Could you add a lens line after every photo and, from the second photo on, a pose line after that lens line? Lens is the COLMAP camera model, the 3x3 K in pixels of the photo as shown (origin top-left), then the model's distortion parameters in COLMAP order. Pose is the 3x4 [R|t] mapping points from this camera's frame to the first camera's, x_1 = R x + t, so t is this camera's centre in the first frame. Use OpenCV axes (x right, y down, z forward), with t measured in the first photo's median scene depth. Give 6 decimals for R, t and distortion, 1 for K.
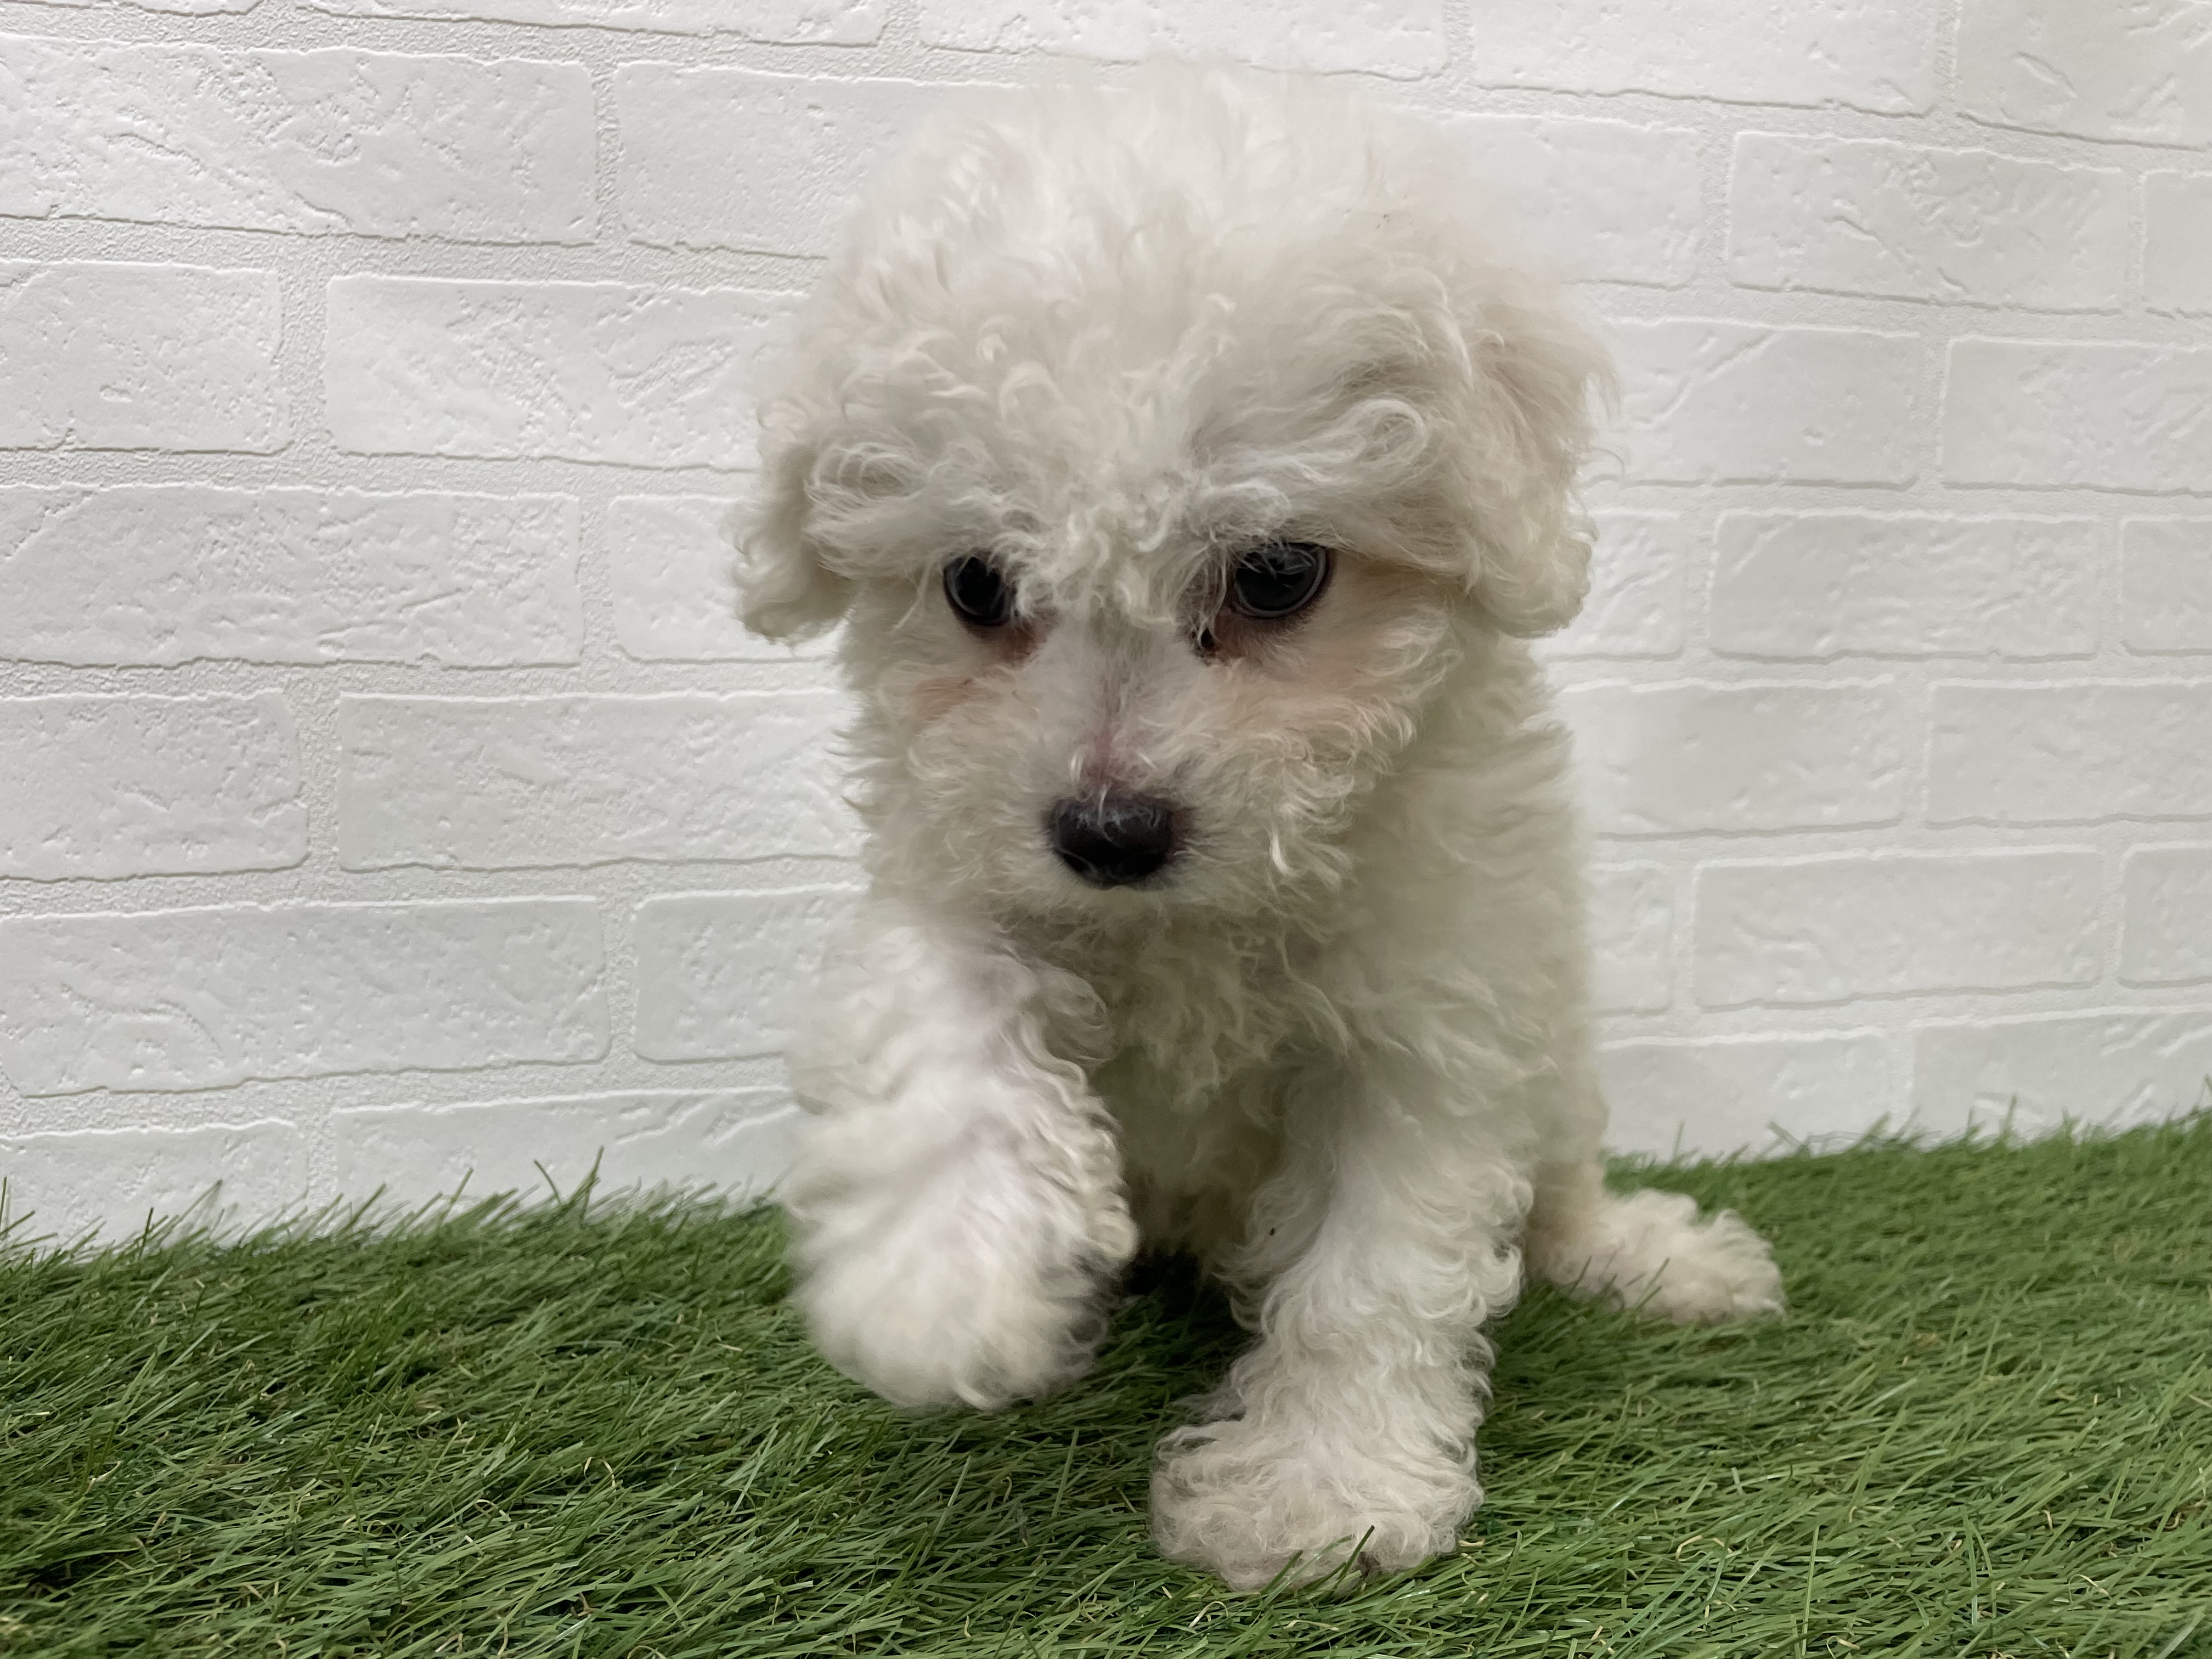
lens RADIAL K [[1808.4, 0, 1141.8], [0, 1808.4, 828.5], [0, 0, 1]] dist [0.060184, -0.115337]
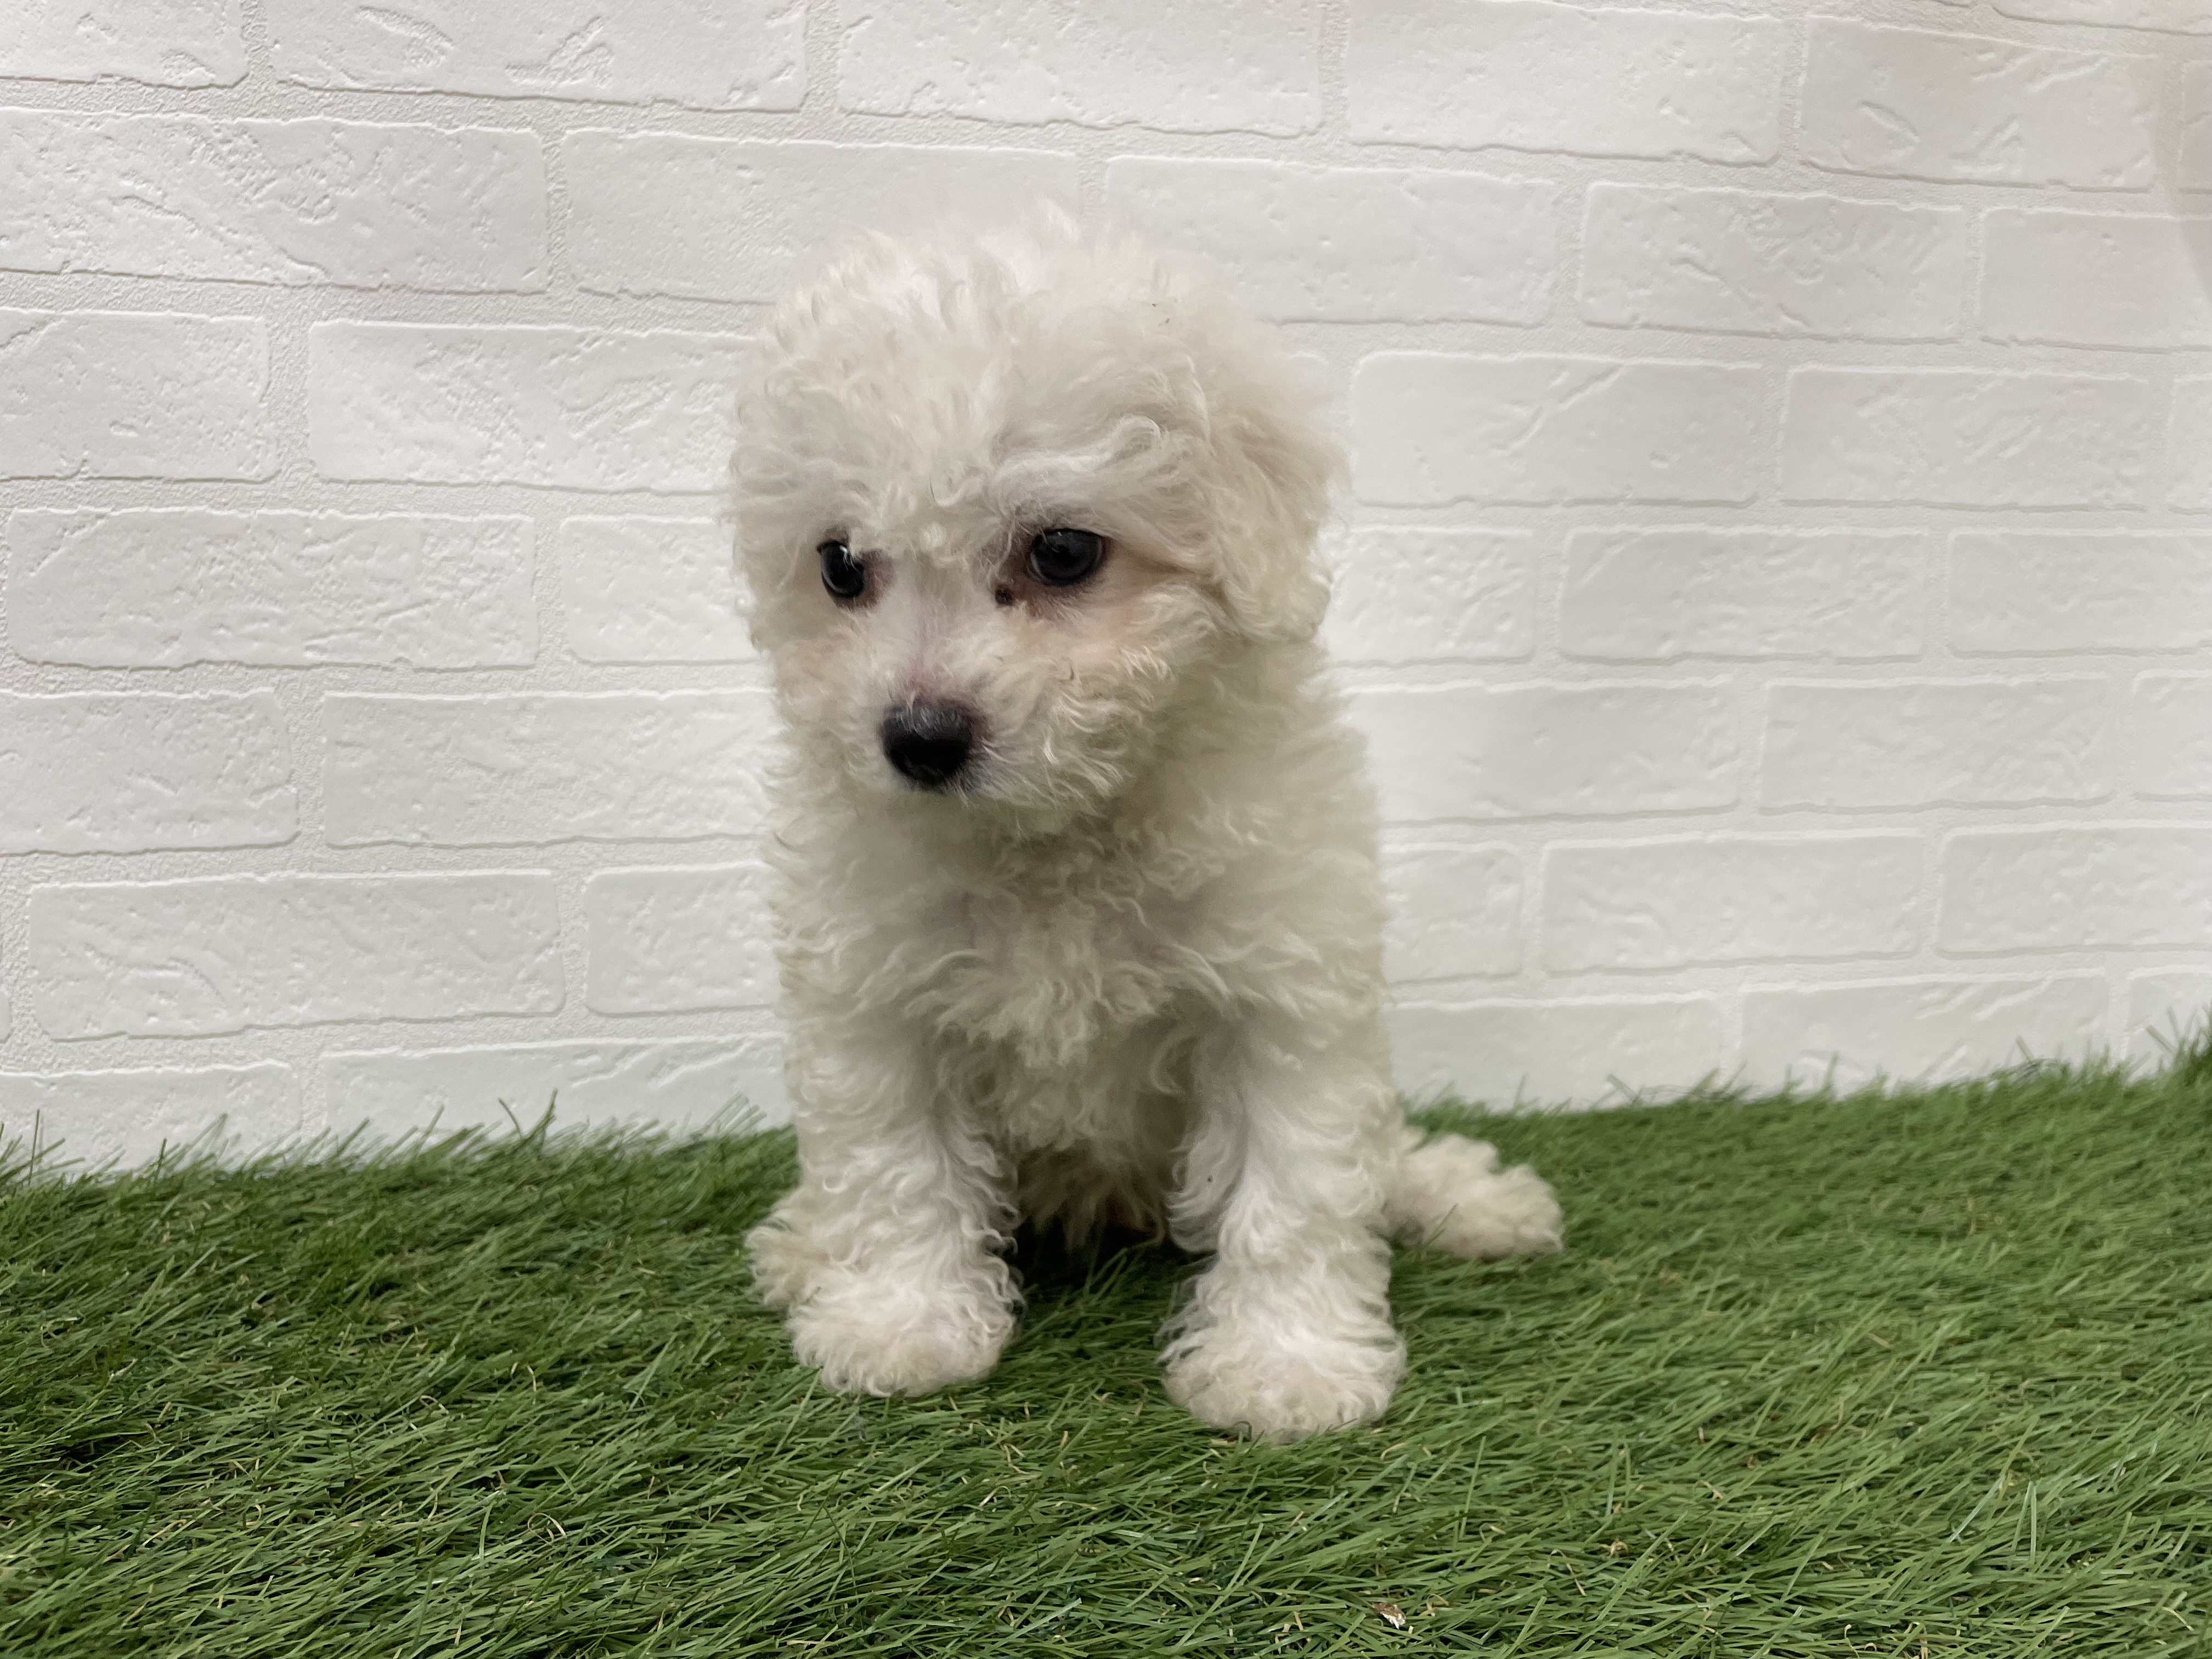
lens RADIAL K [[1808.4, 0, 1142.5], [0, 1808.4, 821.6], [0, 0, 1]] dist [0.060184, -0.115337]
pose [[0.999832, 0.013605, -0.012293, 0.084630], [-0.012952, 0.998579, 0.051686, -0.057644], [0.012979, -0.051518, 0.998588, -0.132077]]
